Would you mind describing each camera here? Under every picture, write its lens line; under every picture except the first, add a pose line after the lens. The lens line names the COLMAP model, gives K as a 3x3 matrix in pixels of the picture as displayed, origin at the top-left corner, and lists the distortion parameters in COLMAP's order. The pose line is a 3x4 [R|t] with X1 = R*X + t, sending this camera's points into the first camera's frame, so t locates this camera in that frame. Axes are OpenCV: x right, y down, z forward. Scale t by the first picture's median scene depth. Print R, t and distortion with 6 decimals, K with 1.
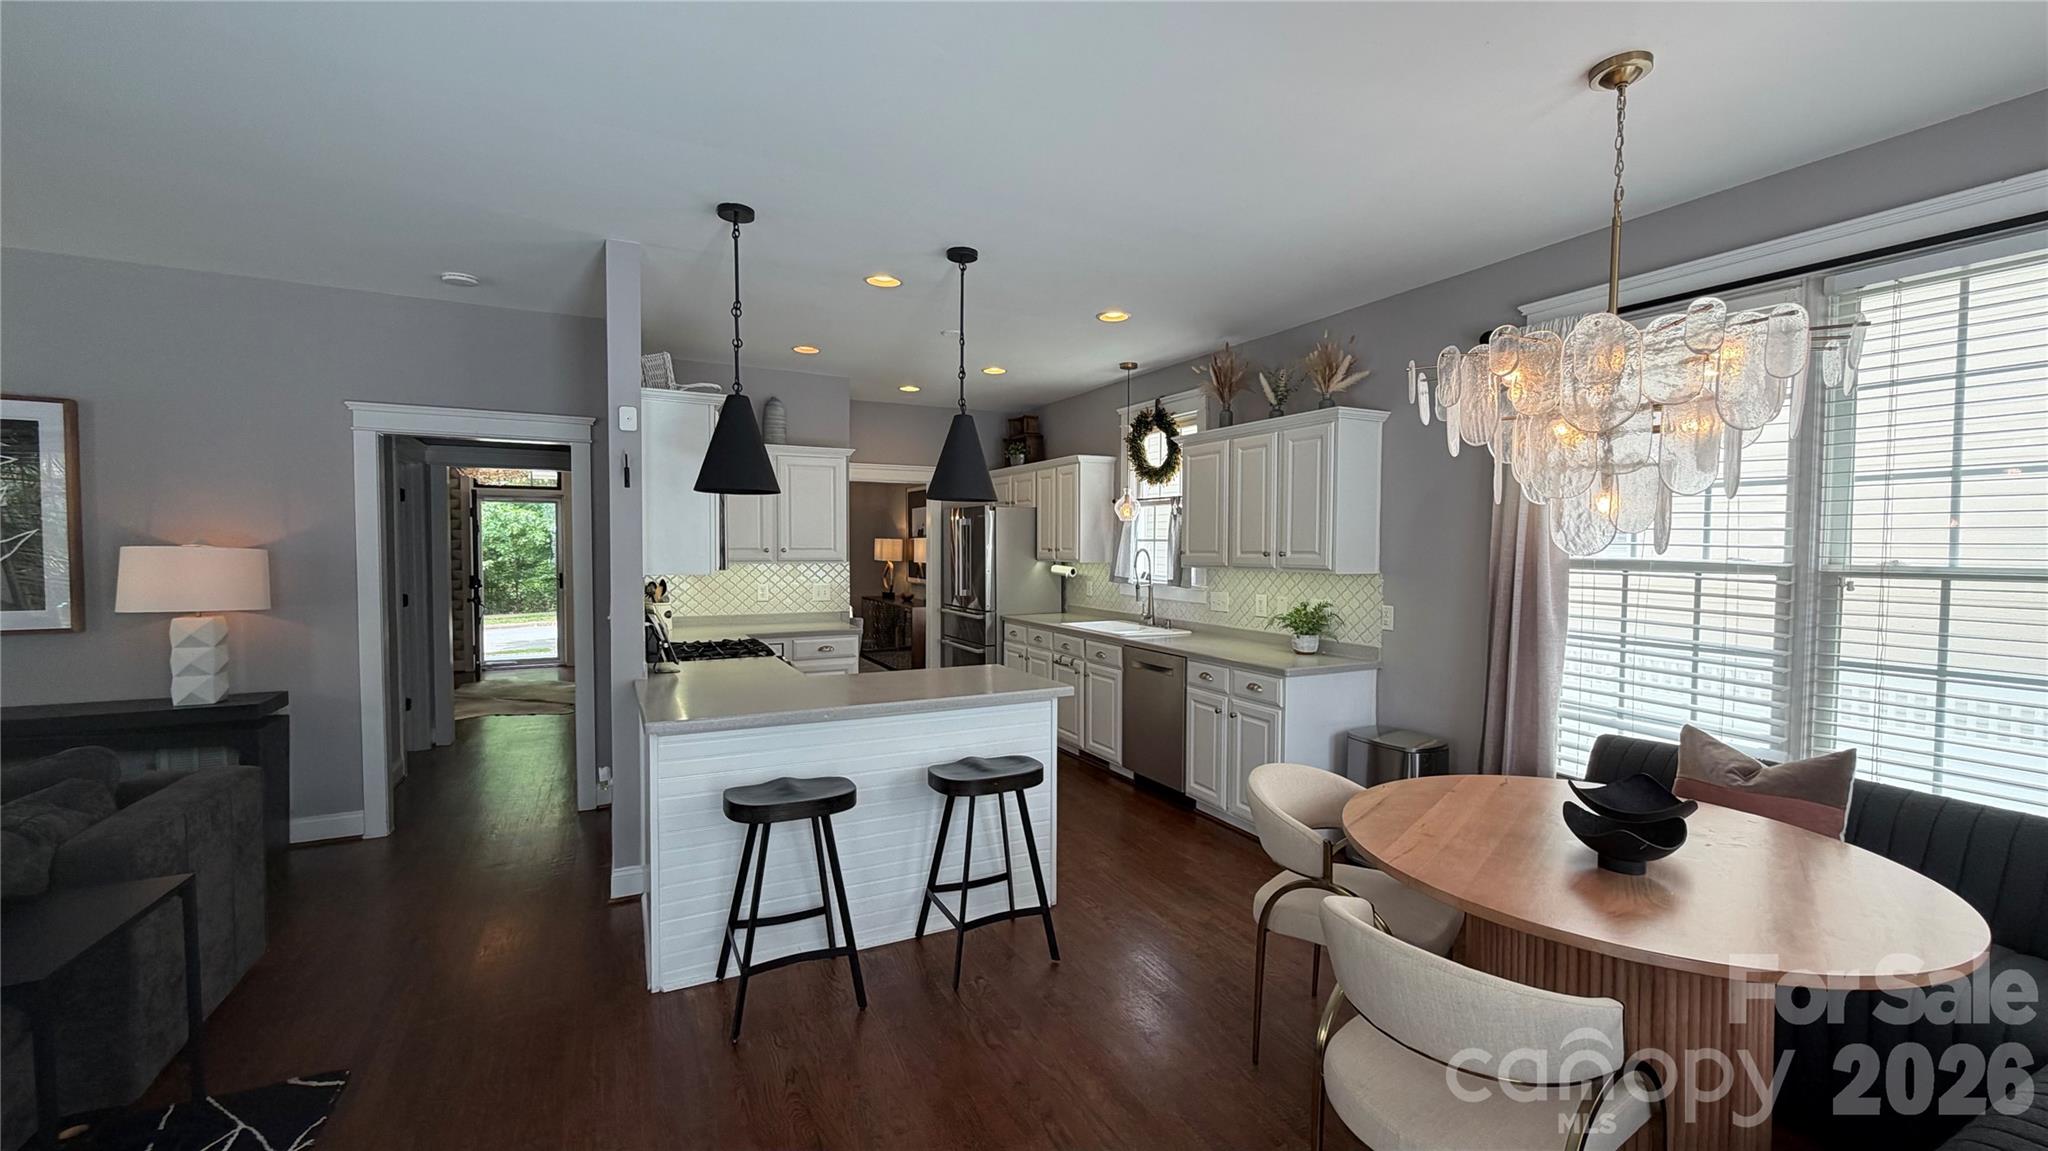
lens RADIAL K [[815.3, 0, 1032.9], [0, 815.3, 576.3], [0, 0, 1]] dist [-0.000604, -0.000693]
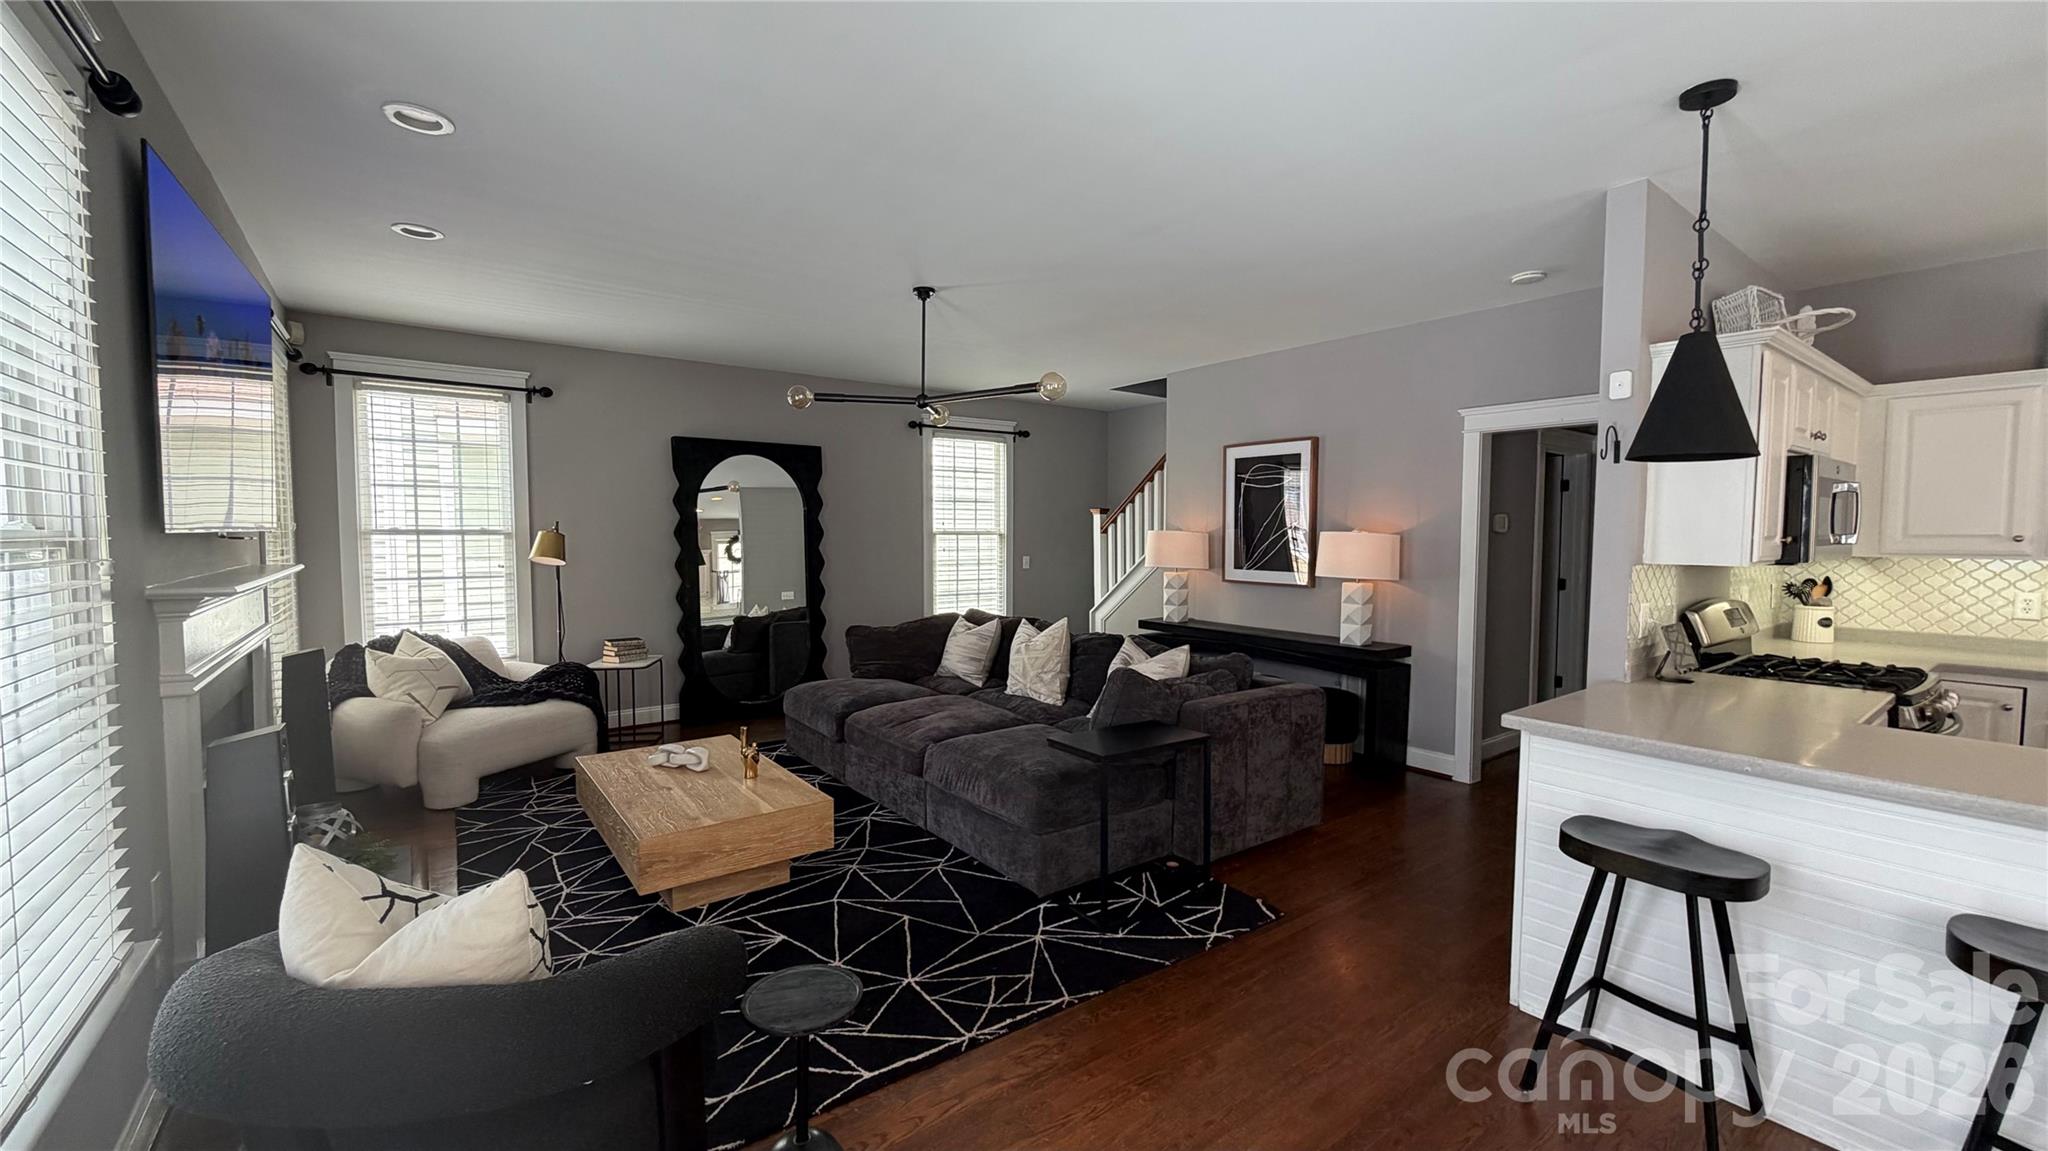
lens RADIAL K [[815.3, 0, 1028.1], [0, 815.3, 575.0], [0, 0, 1]] dist [-0.000604, -0.000693]
pose [[0.168161, 0.048785, -0.984552, 0.258300], [-0.039946, 0.998292, 0.042643, -0.000193], [0.984950, 0.032158, 0.169822, 0.210502]]
